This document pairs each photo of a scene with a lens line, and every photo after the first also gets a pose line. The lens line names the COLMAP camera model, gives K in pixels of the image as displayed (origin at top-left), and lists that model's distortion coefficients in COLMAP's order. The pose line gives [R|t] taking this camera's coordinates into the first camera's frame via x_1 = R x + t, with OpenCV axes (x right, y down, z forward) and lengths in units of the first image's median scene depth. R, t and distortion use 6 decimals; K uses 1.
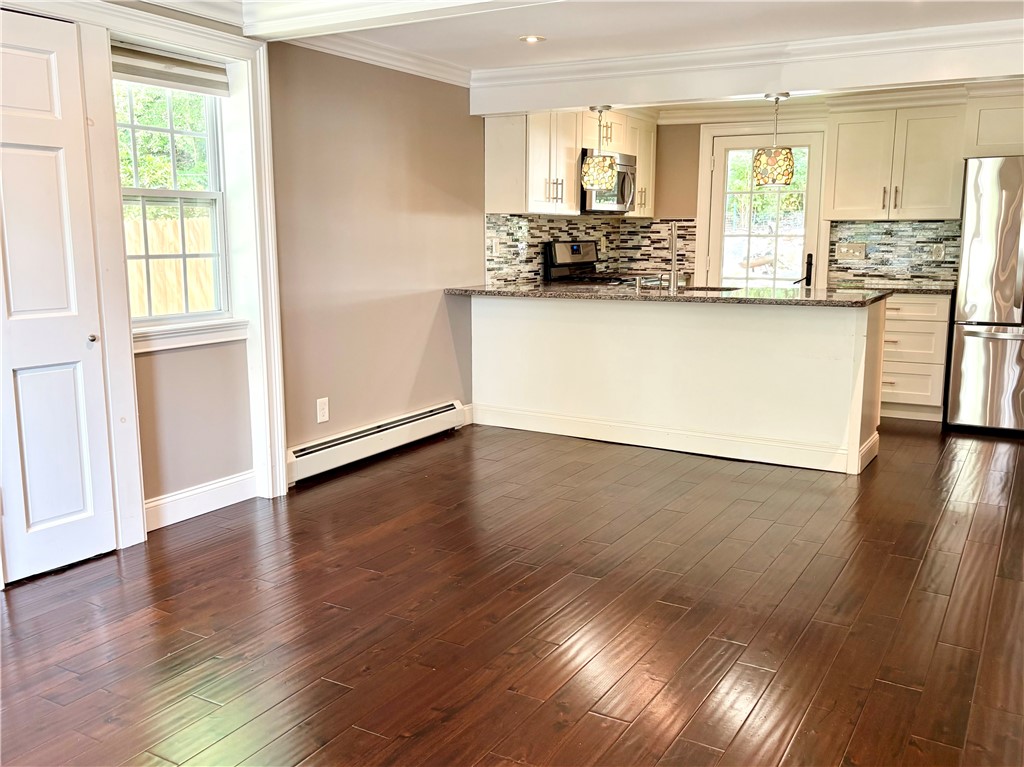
lens RADIAL K [[827.7, 0, 512.0], [0, 827.7, 383.5], [0, 0, 1]] dist [0.003938, -0.000869]
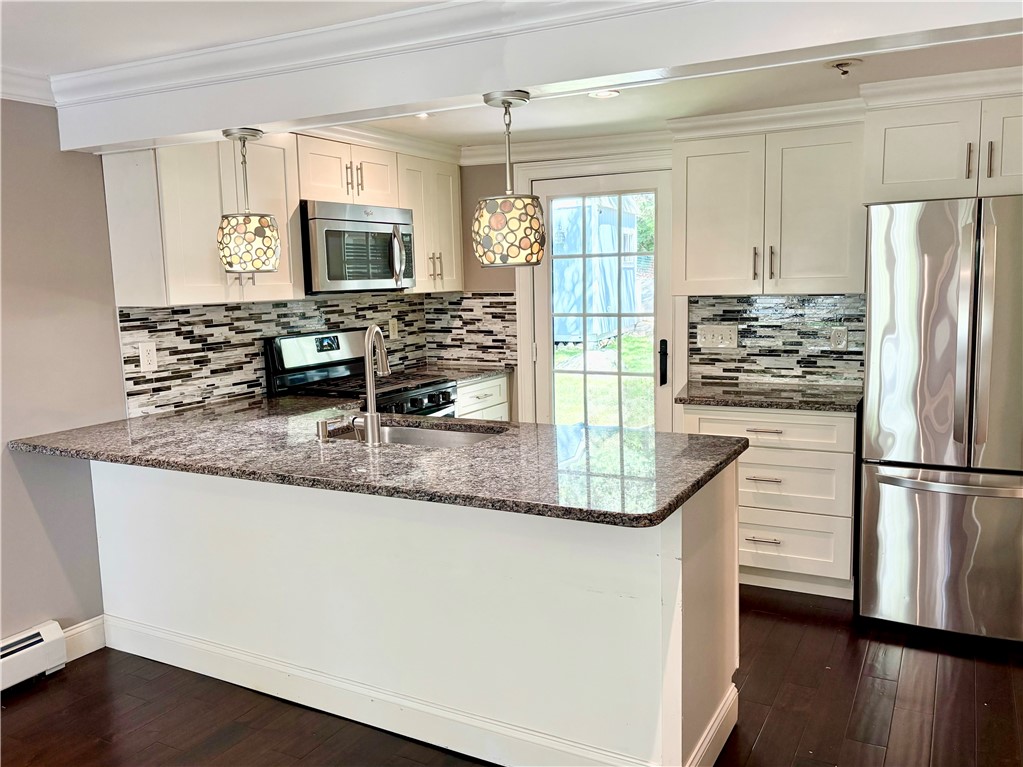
lens RADIAL K [[777.8, 0, 511.5], [0, 777.8, 383.5], [0, 0, 1]] dist [0.107255, -0.208548]
pose [[0.998507, -0.028770, 0.046441, 0.205856], [0.030706, 0.998665, -0.041538, -0.099756], [-0.045184, 0.042902, 0.998057, 0.349655]]
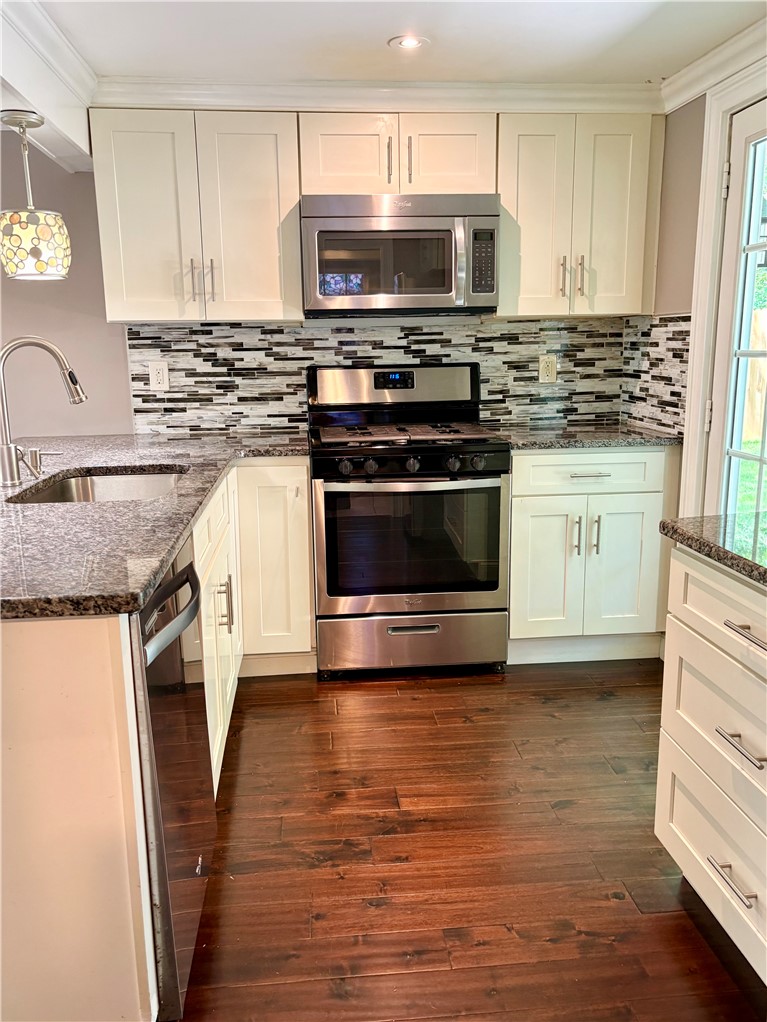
lens RADIAL K [[777.0, 0, 390.2], [0, 777.0, 507.5], [0, 0, 1]] dist [0.107255, -0.208548]
pose [[0.624372, 0.155431, -0.765507, 0.512687], [-0.124335, 0.987284, 0.099050, -0.132036], [0.771168, 0.033335, 0.635758, 0.680267]]
